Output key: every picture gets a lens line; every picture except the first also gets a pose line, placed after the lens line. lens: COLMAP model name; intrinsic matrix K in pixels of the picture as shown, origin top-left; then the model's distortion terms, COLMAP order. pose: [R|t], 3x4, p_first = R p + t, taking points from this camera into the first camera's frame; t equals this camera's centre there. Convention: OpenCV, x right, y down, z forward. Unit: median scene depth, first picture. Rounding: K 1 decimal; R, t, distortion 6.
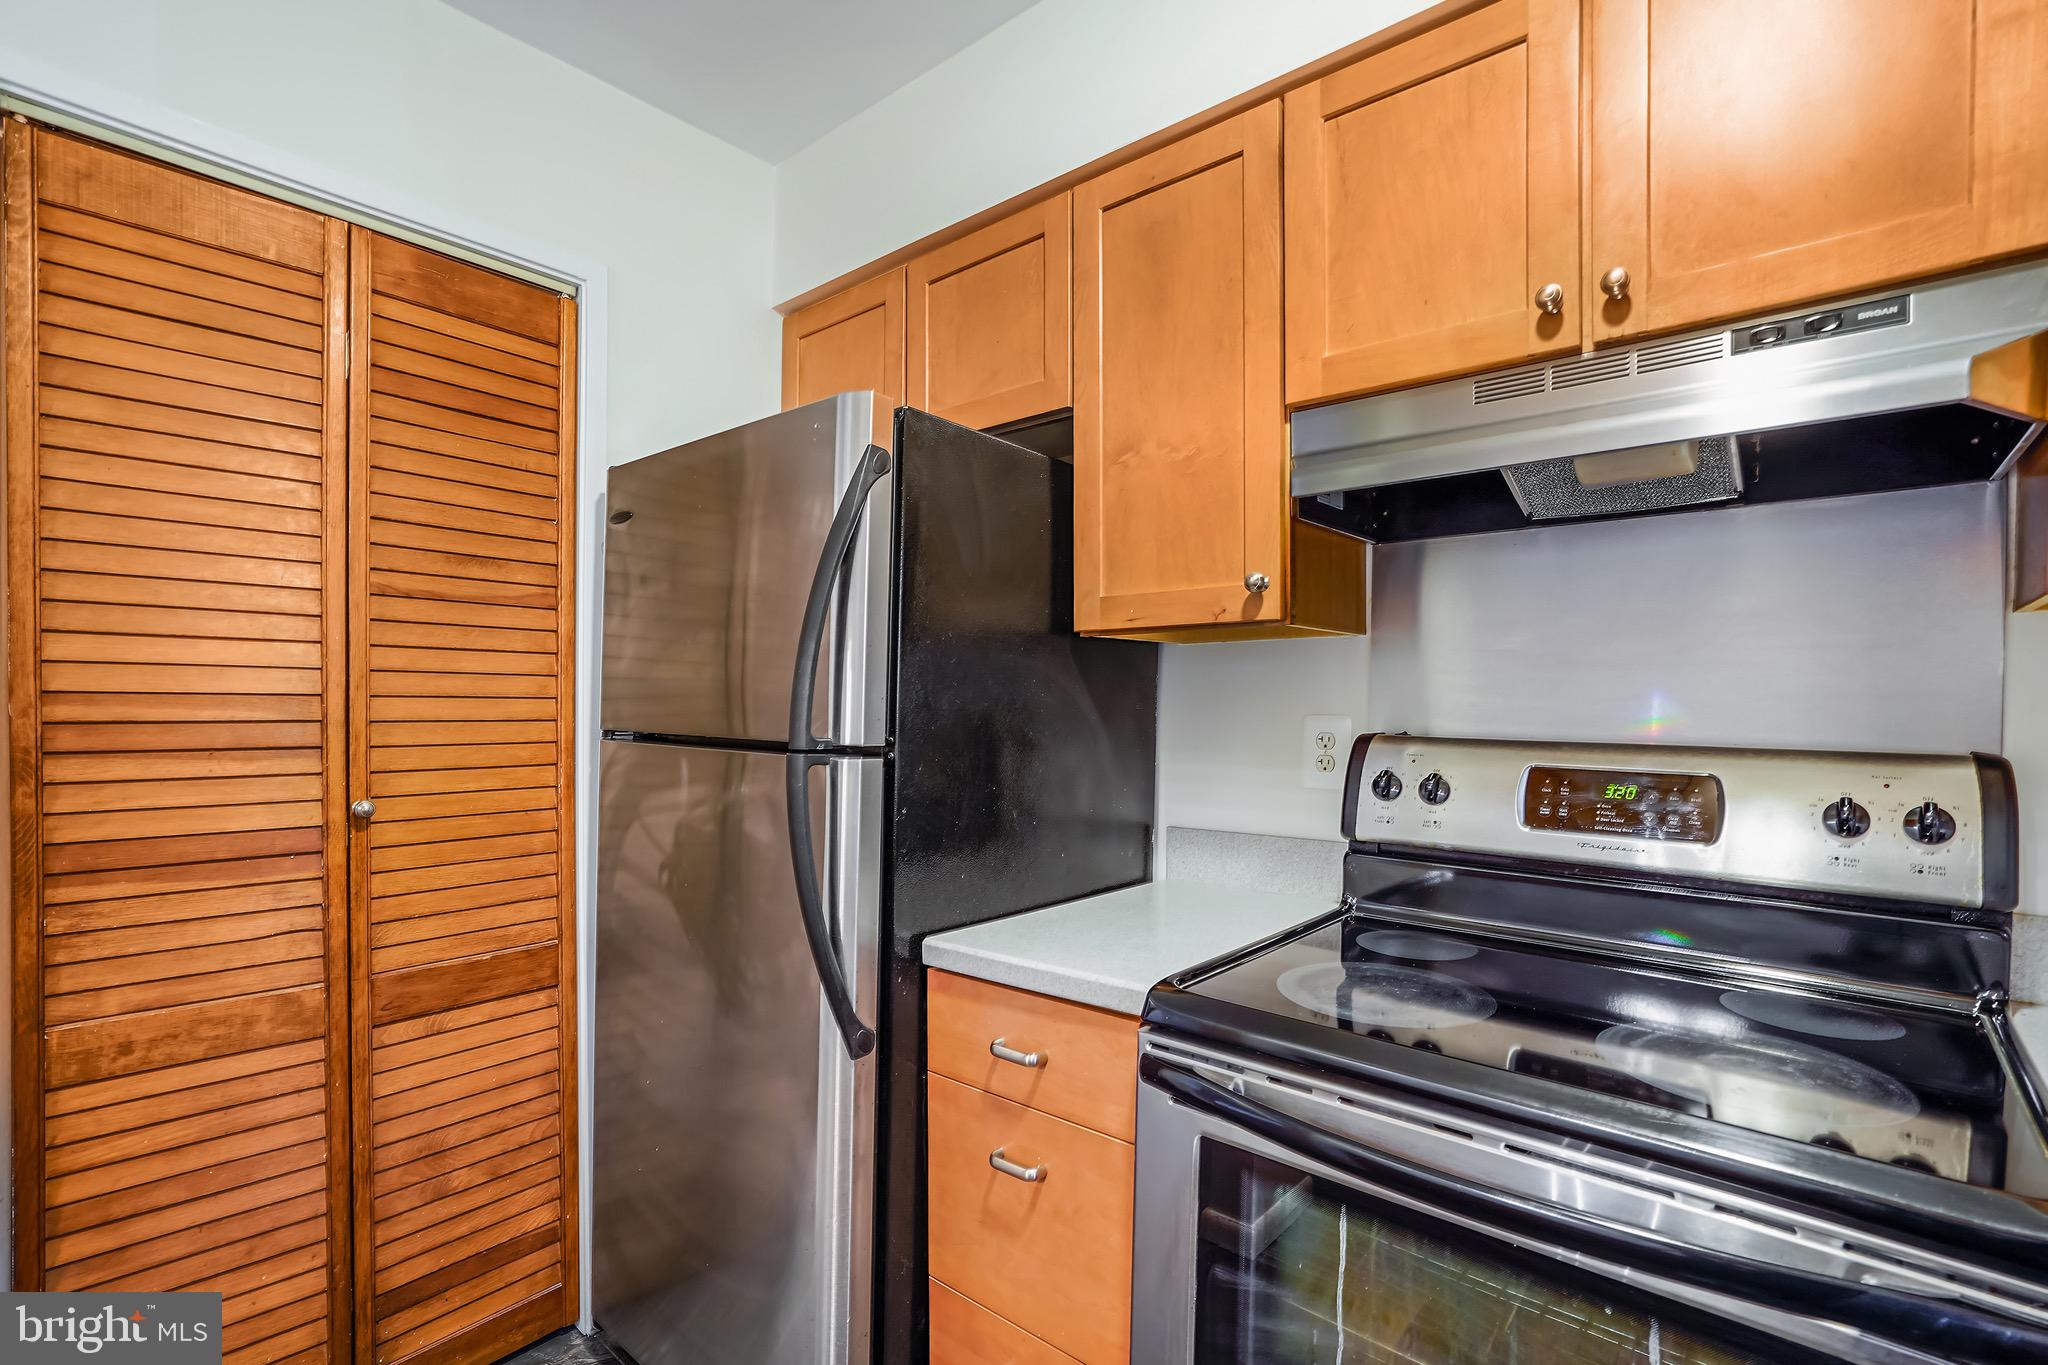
lens RADIAL K [[955.9, 0, 1032.8], [0, 955.9, 711.8], [0, 0, 1]] dist [-0.030328, 0.010323]
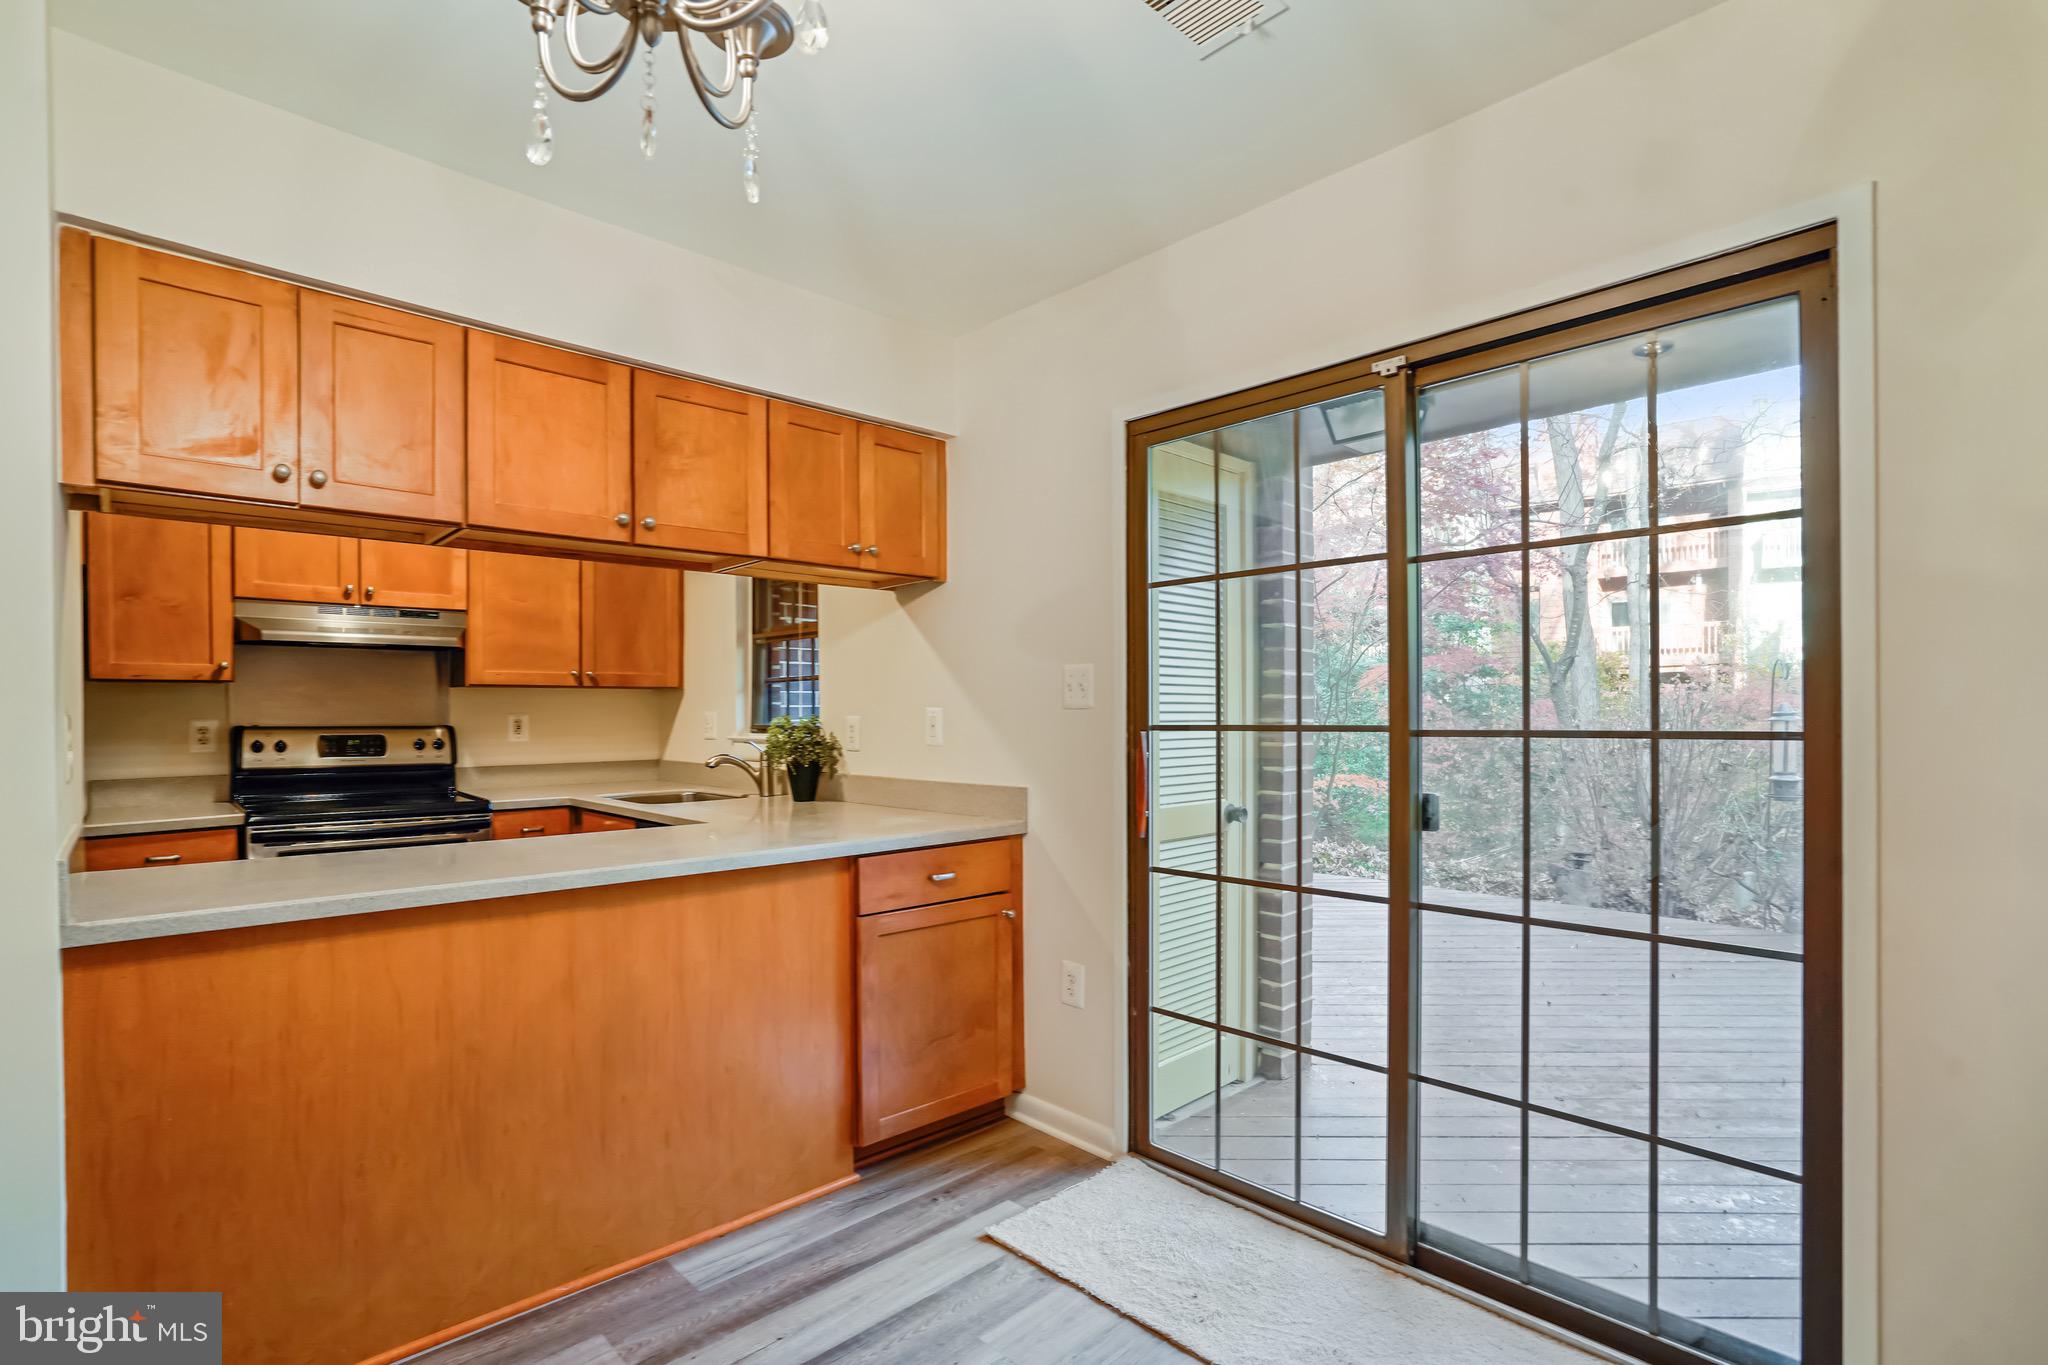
lens RADIAL K [[955.9, 0, 1022.0], [0, 955.9, 720.4], [0, 0, 1]] dist [-0.030328, 0.010323]
pose [[0.111561, -0.017545, 0.993603, -2.096968], [0.009214, 0.999819, 0.016620, -0.016236], [-0.993715, 0.007301, 0.111702, -1.436568]]
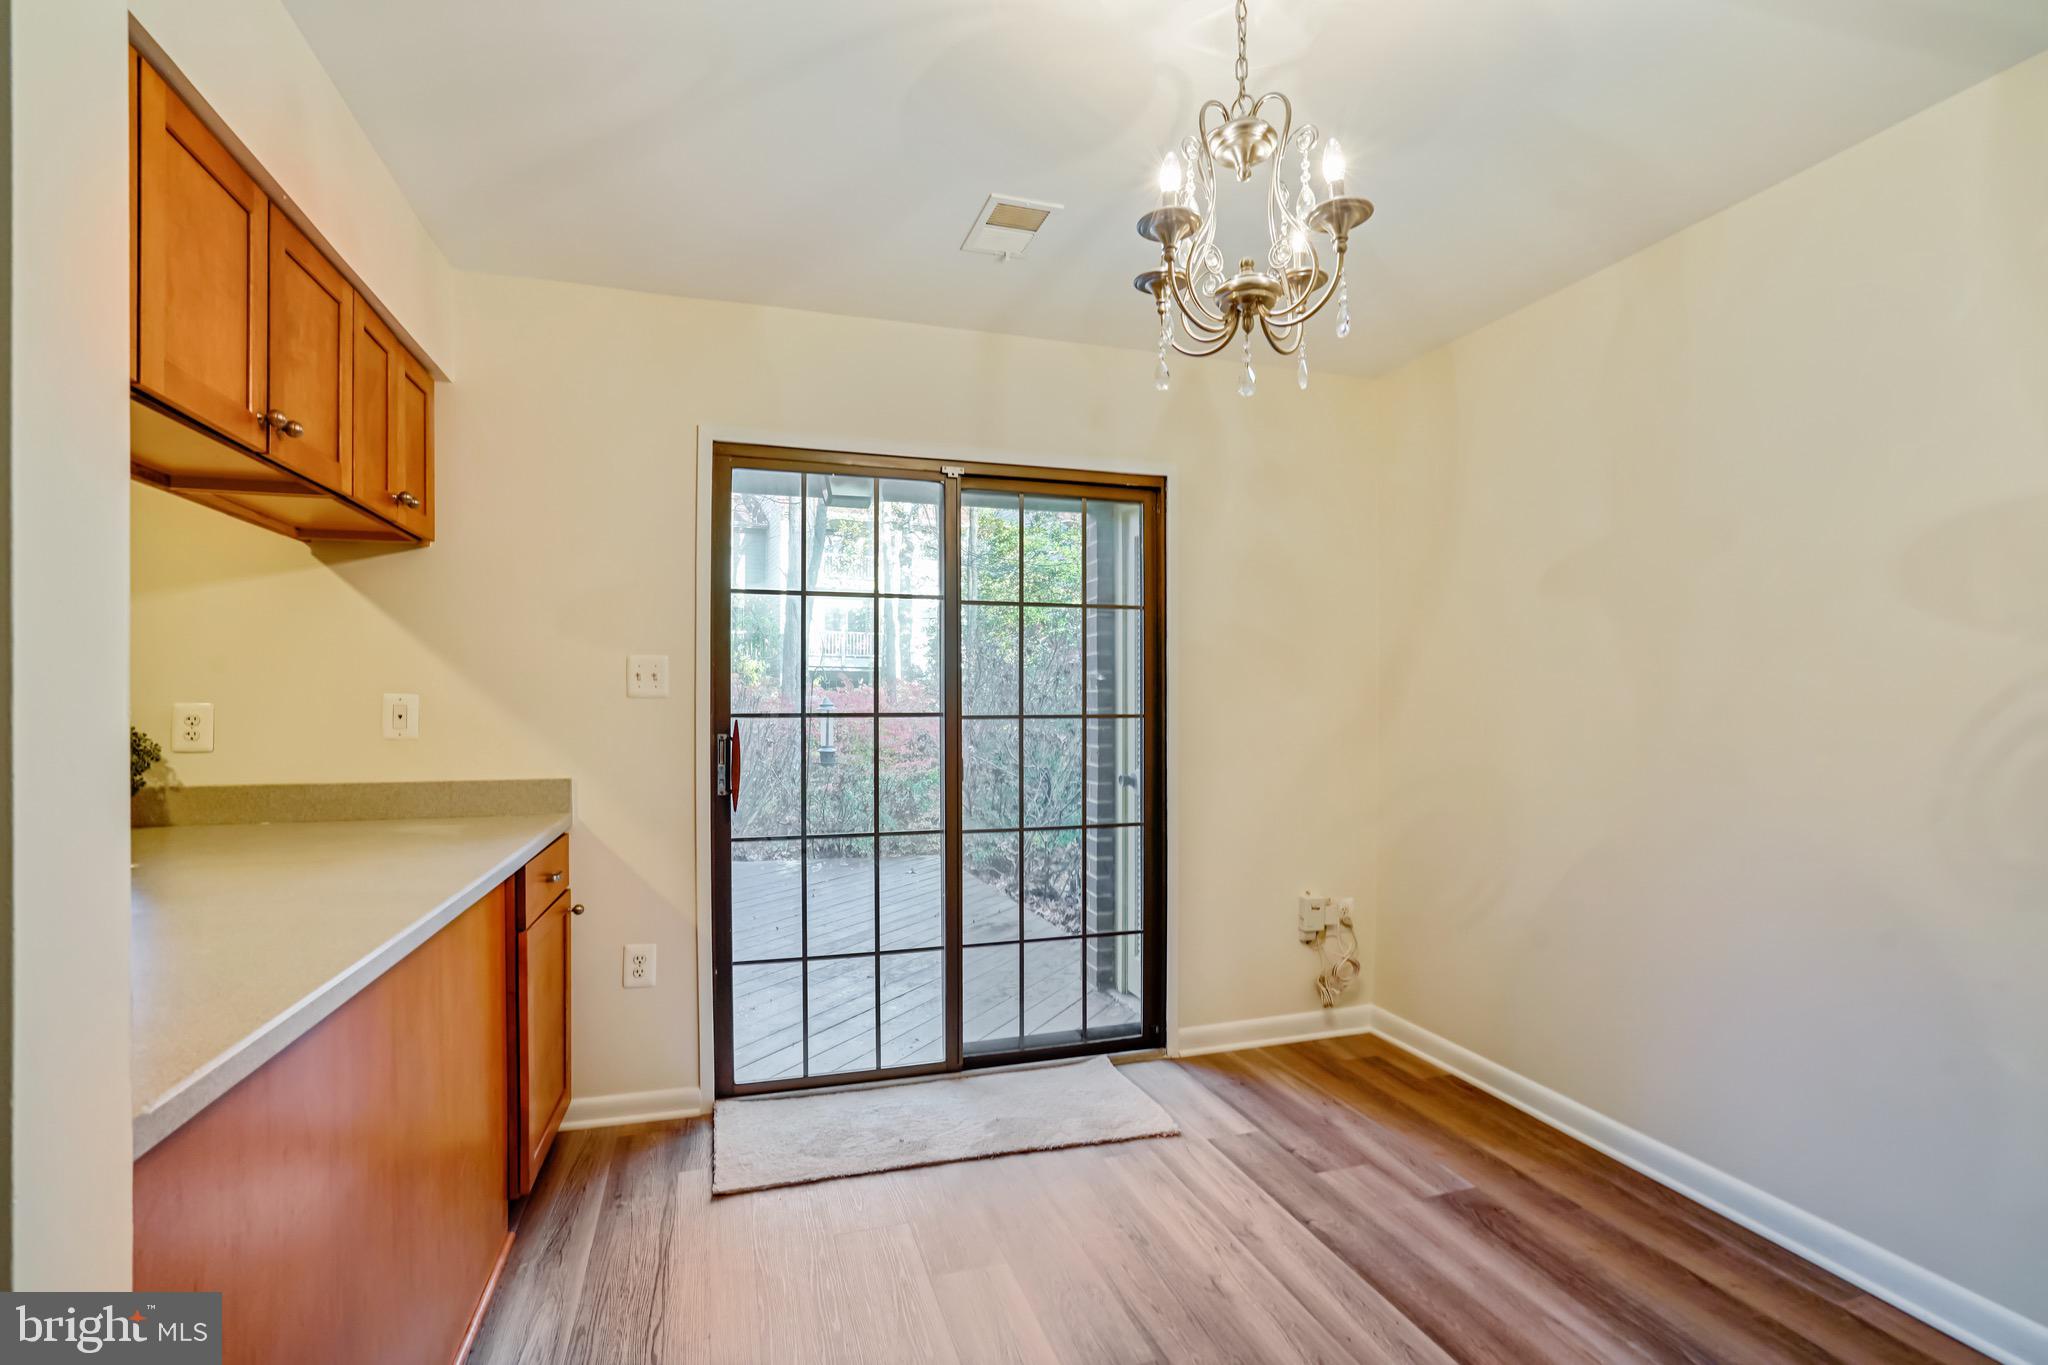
lens RADIAL K [[955.9, 0, 1022.1], [0, 955.9, 691.9], [0, 0, 1]] dist [-0.030328, 0.010323]
pose [[-0.839169, -0.012943, 0.543717, -1.884854], [-0.012347, 0.999913, 0.004747, -0.040037], [-0.543731, -0.002729, -0.839255, 0.044463]]
